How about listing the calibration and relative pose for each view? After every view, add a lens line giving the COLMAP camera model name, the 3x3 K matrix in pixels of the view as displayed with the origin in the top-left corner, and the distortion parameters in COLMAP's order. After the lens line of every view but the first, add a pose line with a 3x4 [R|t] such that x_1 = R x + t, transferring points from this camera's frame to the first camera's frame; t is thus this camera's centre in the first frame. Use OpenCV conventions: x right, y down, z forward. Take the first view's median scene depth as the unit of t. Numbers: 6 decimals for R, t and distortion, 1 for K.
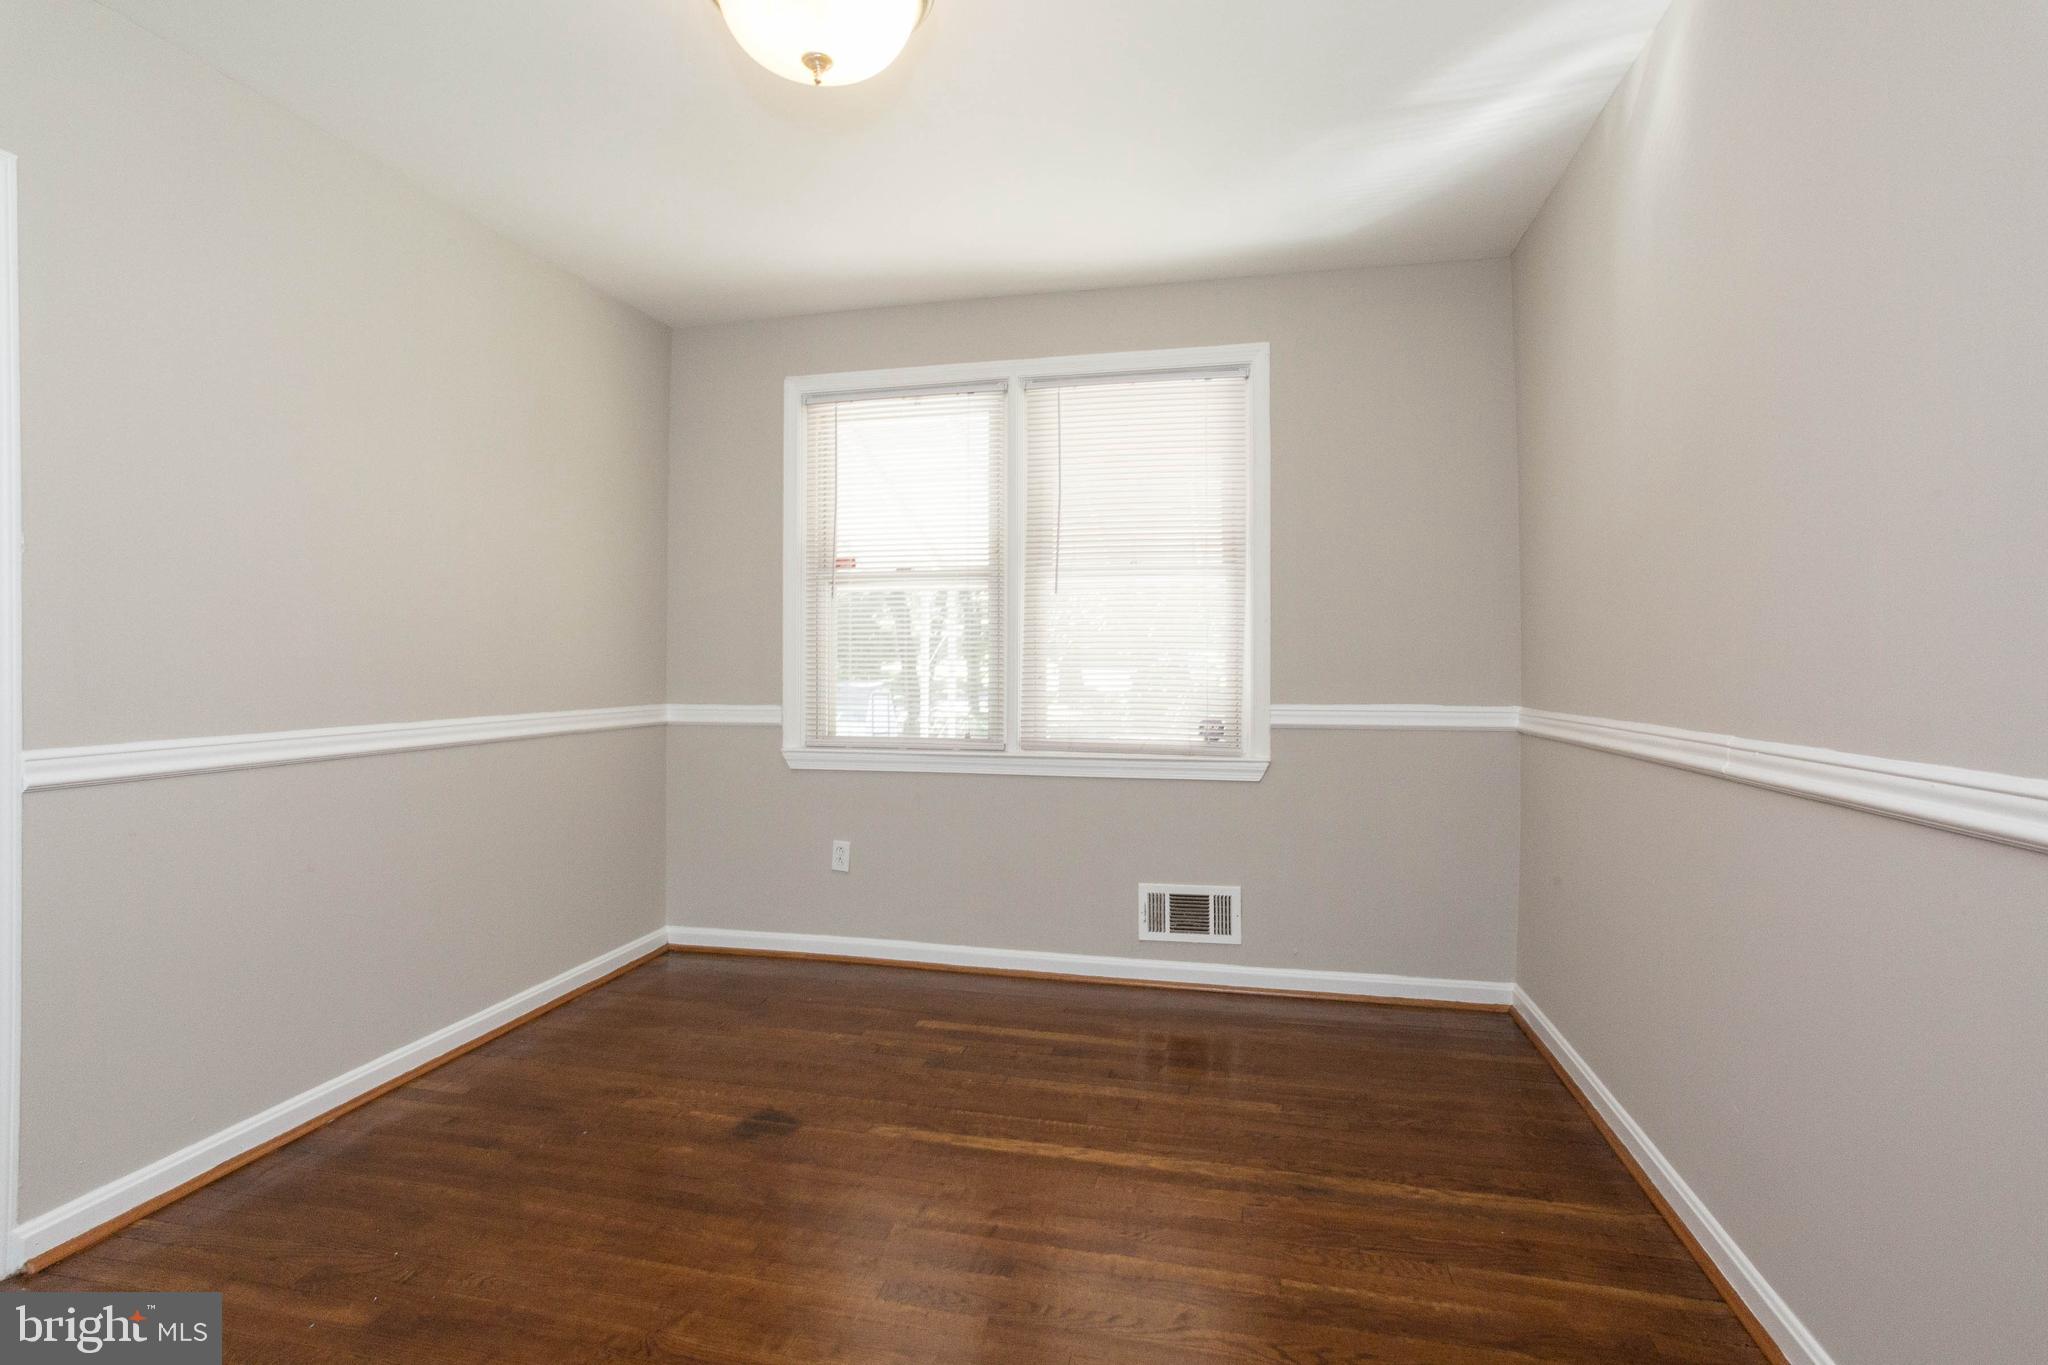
lens RADIAL K [[1003.8, 0, 1047.8], [0, 1003.8, 647.0], [0, 0, 1]] dist [-0.036563, 0.017988]
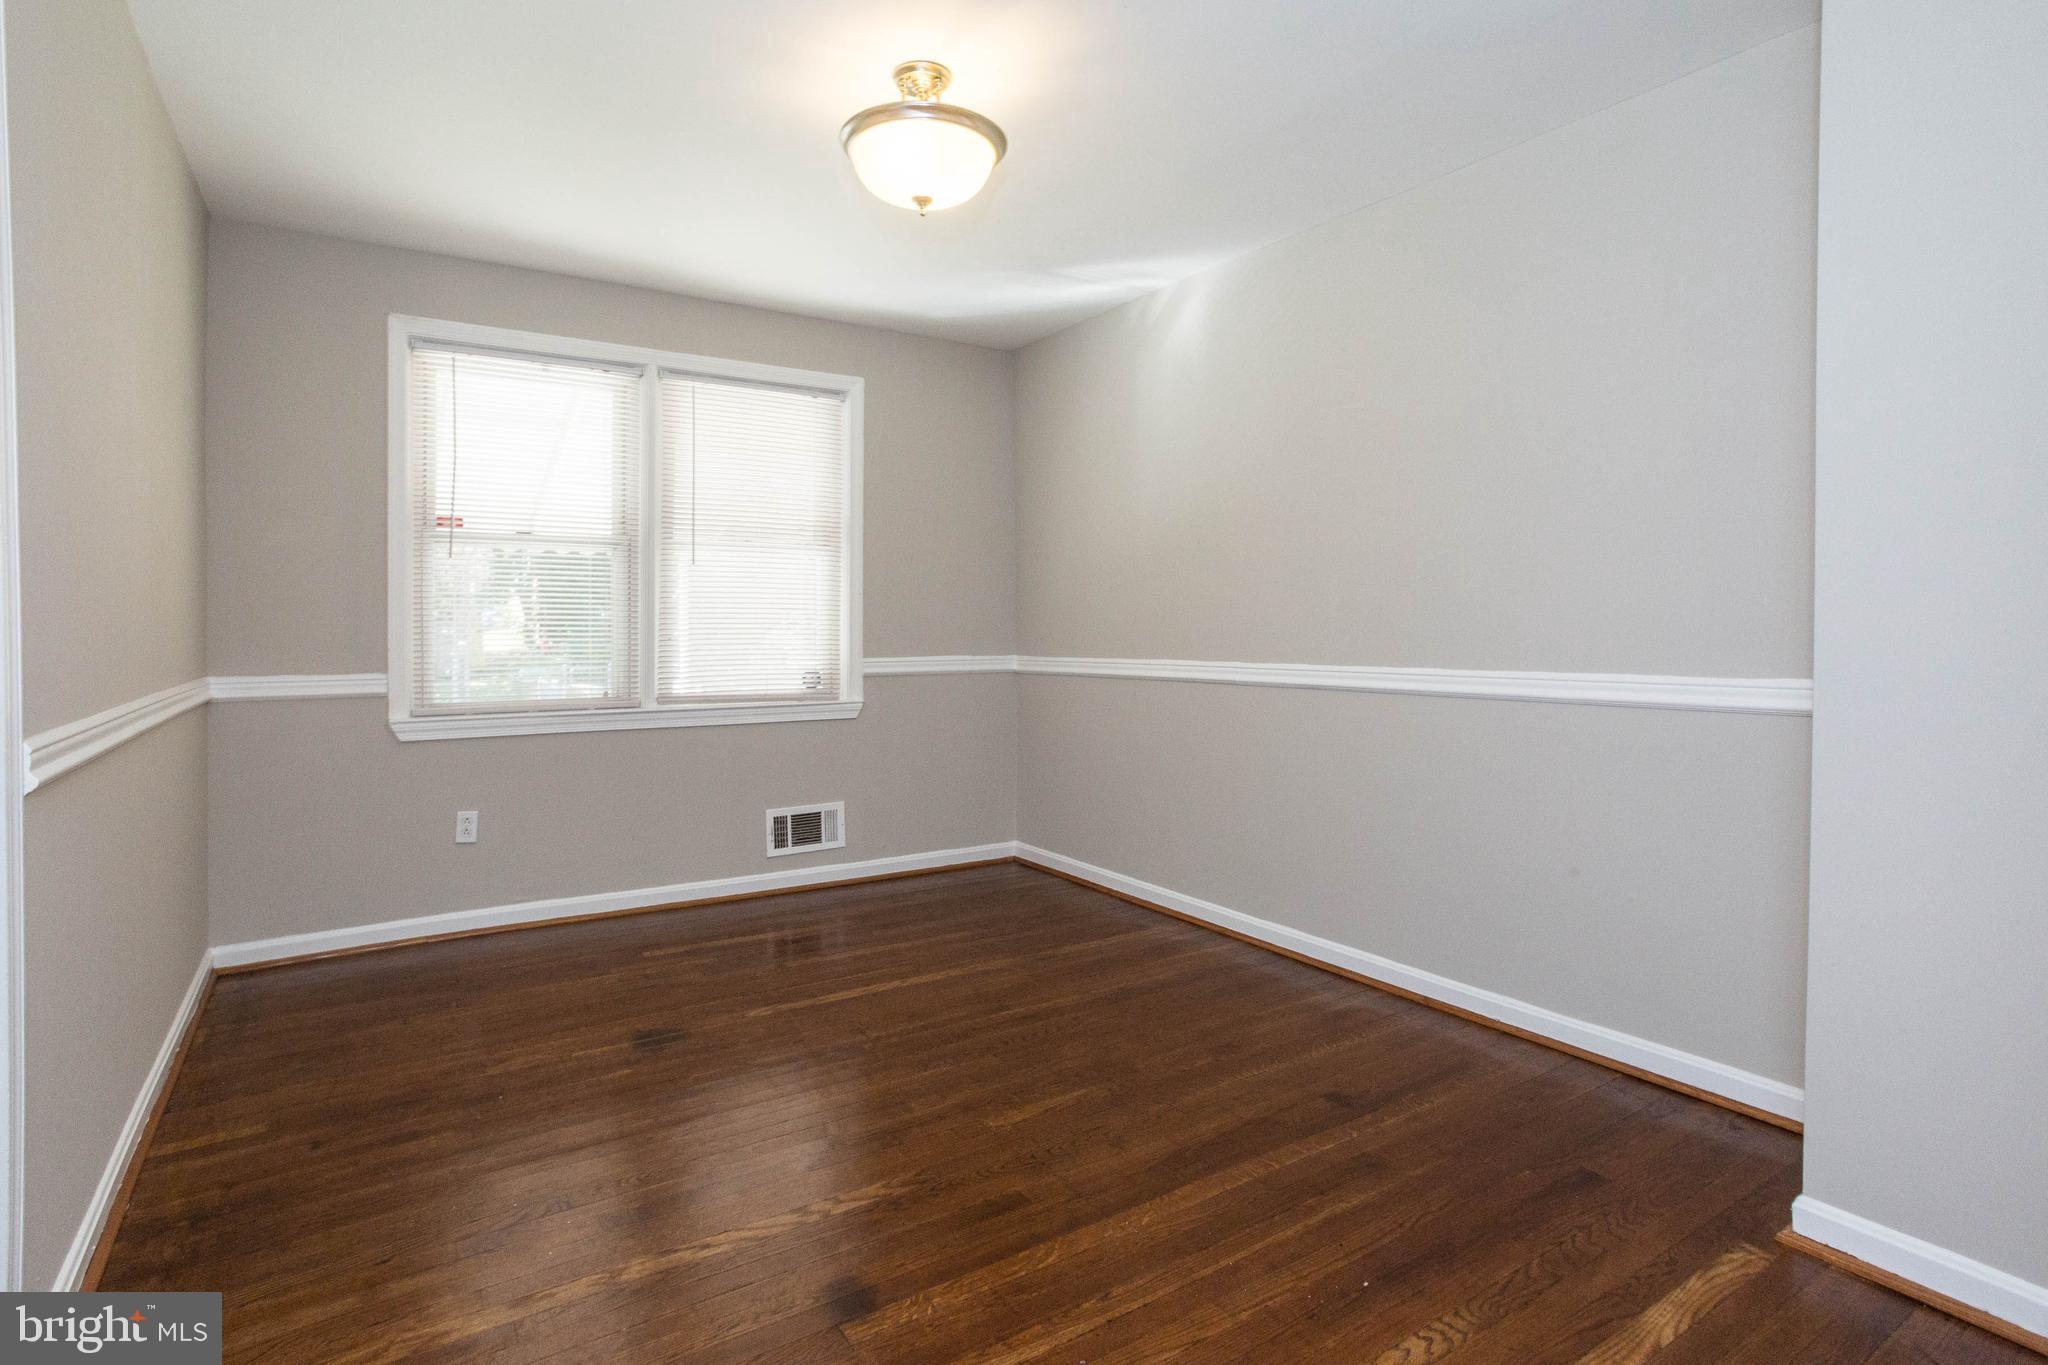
lens RADIAL K [[1003.8, 0, 1021.7], [0, 1003.8, 611.8], [0, 0, 1]] dist [-0.036563, 0.017988]
pose [[0.694131, 0.008499, 0.719798, -0.561523], [-0.010512, 0.999943, -0.001669, -0.002458], [-0.719772, -0.006408, 0.694181, -0.048589]]
